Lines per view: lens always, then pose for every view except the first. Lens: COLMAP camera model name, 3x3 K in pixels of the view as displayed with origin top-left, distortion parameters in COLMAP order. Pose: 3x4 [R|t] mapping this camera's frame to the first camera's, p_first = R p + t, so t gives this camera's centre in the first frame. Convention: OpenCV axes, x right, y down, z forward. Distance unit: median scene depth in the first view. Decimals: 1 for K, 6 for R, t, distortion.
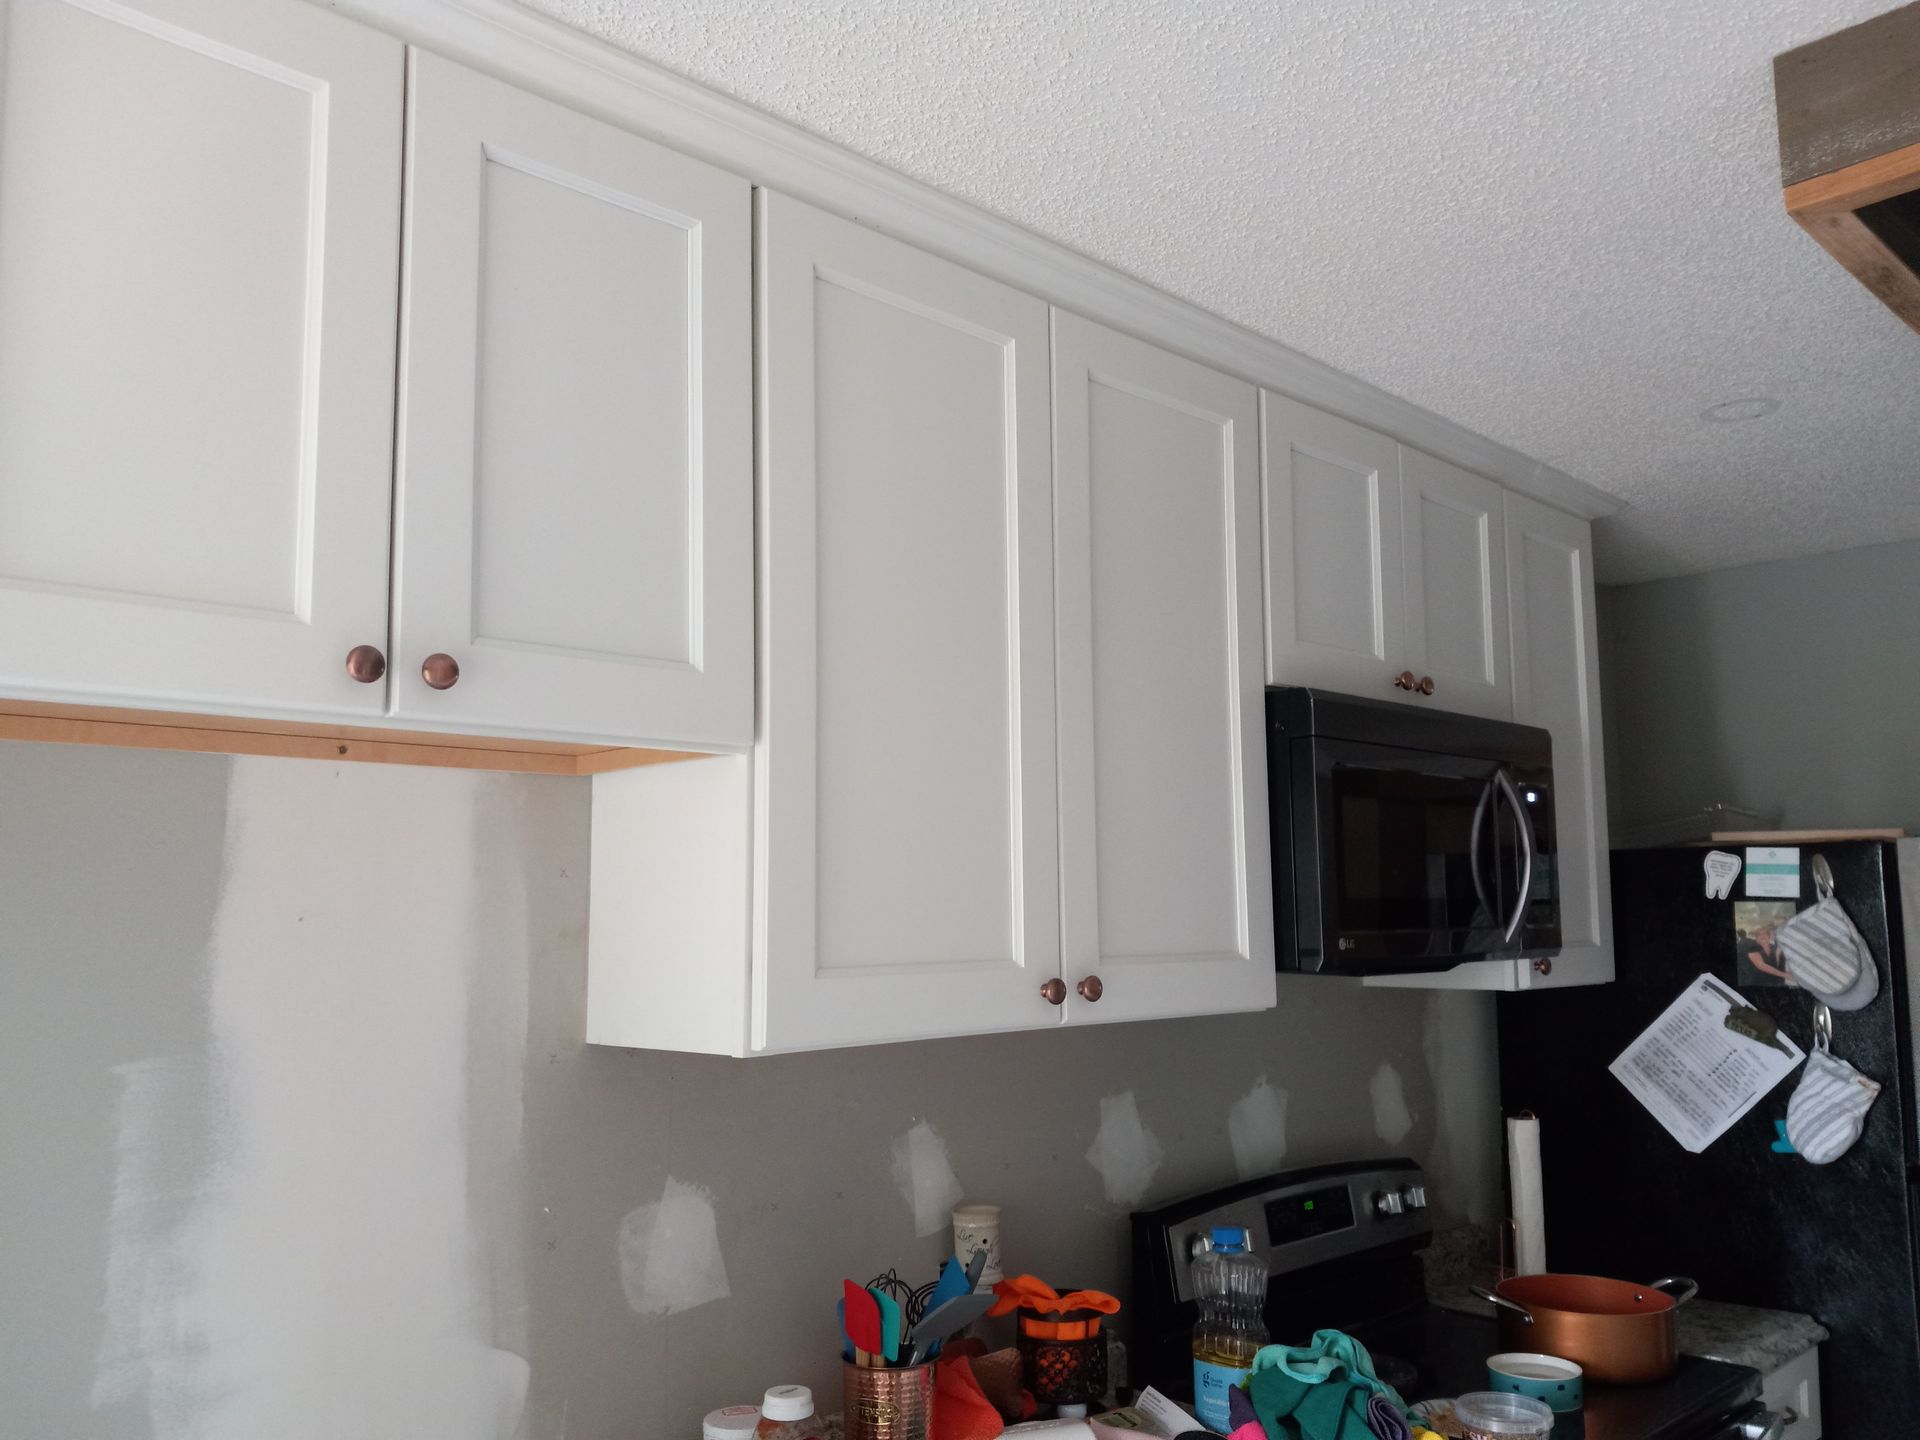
lens RADIAL K [[1561.5, 0, 868.2], [0, 1561.5, 723.5], [0, 0, 1]] dist [0.041893, 0.001172]
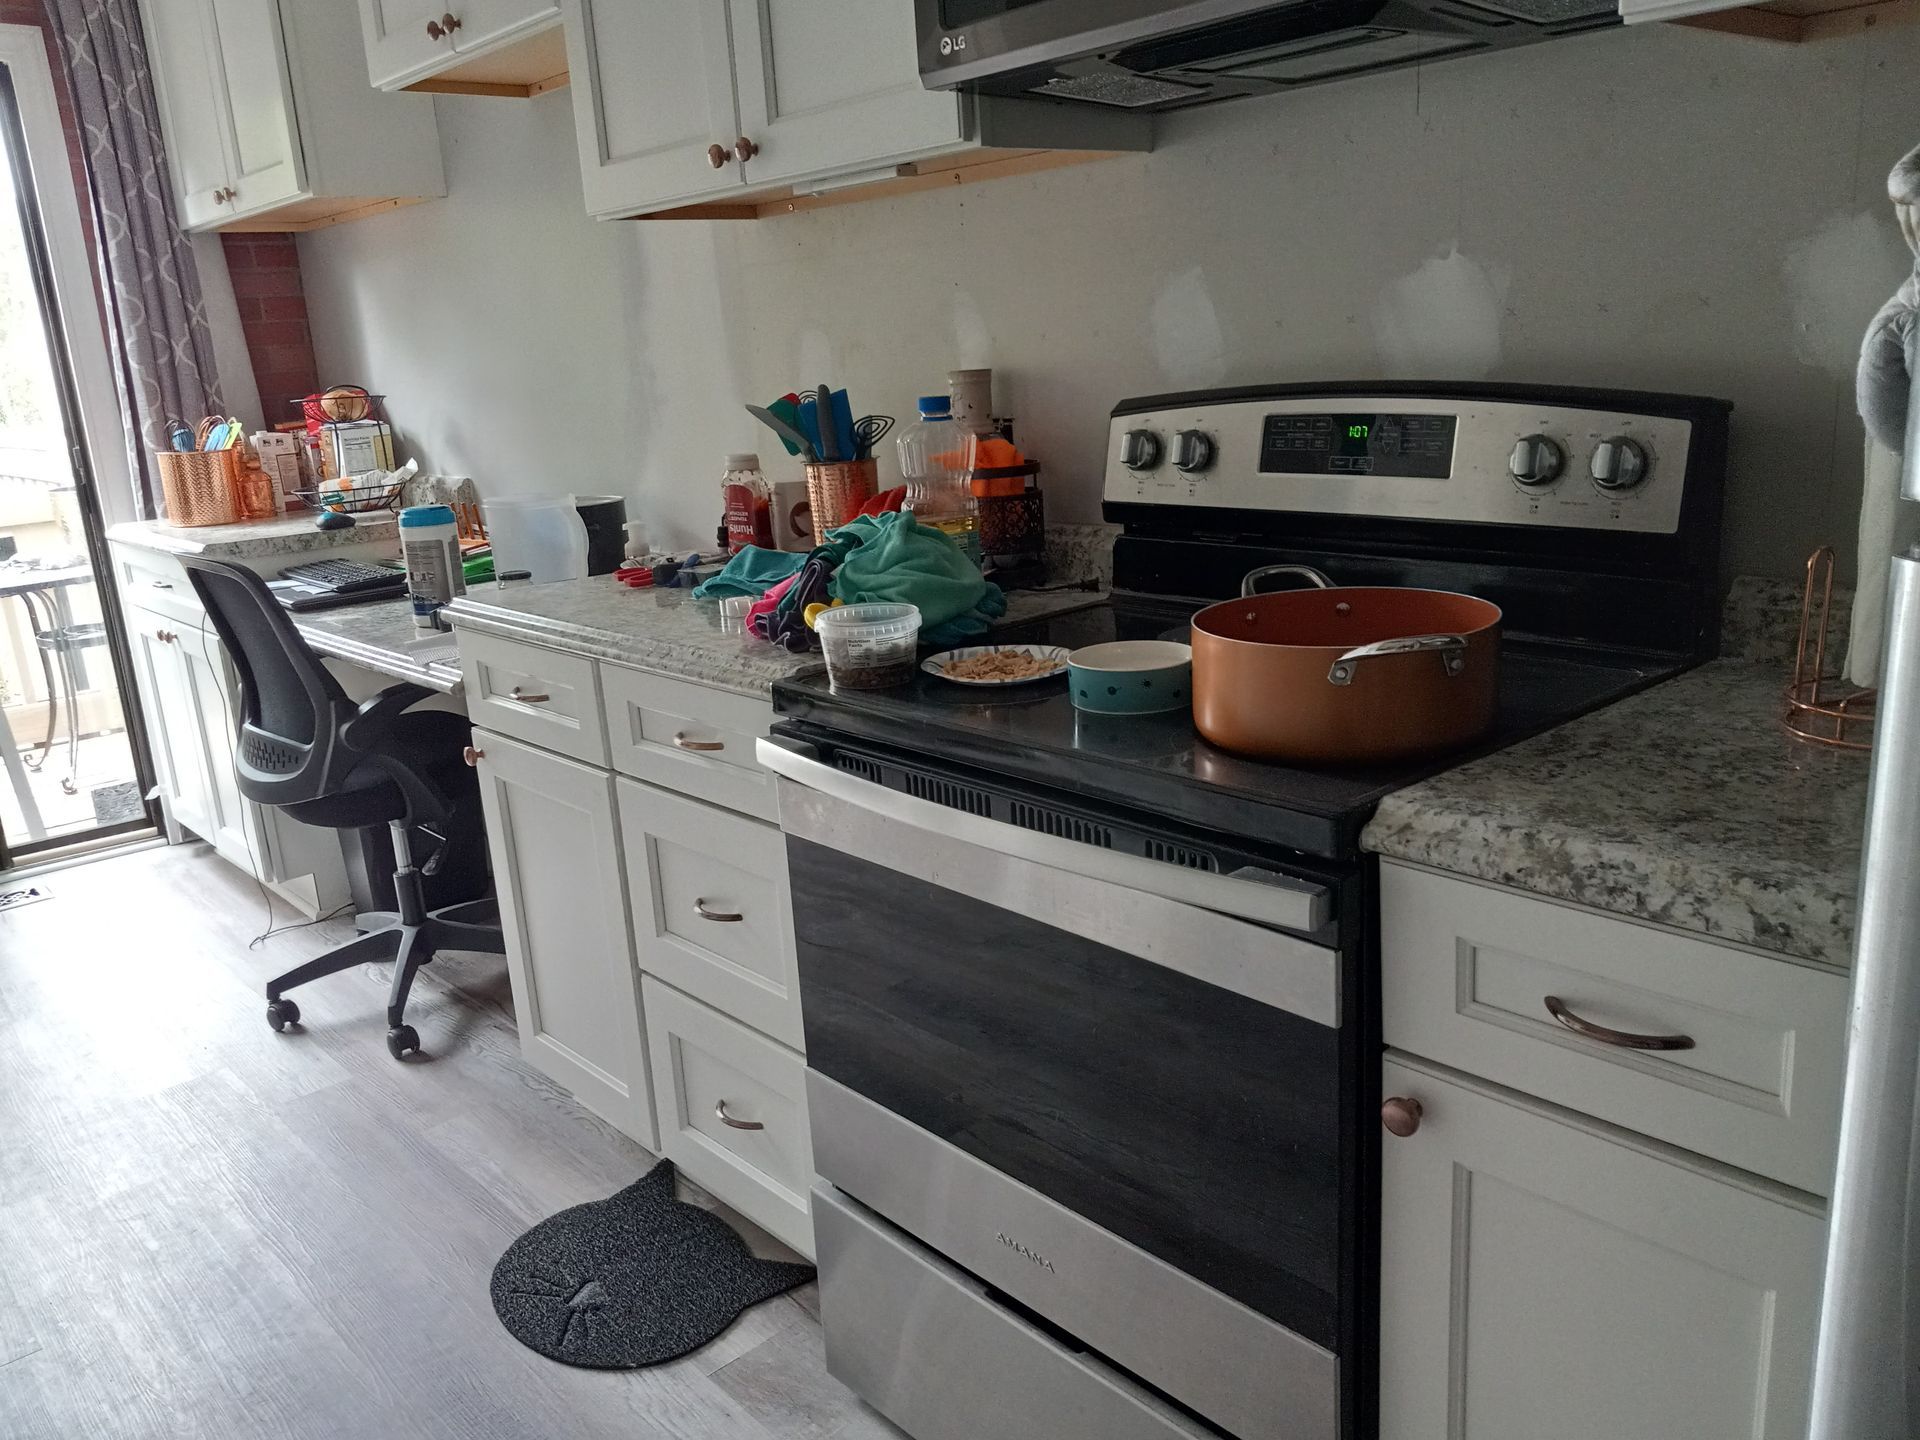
lens RADIAL K [[1585.9, 0, 953.7], [0, 1585.9, 784.2], [0, 0, 1]] dist [0.016846, -0.009815]
pose [[-0.060557, 0.289120, -0.955375, 1.094430], [0.183468, 0.944049, 0.274063, 0.254227], [0.981159, -0.158684, -0.110213, 0.972752]]
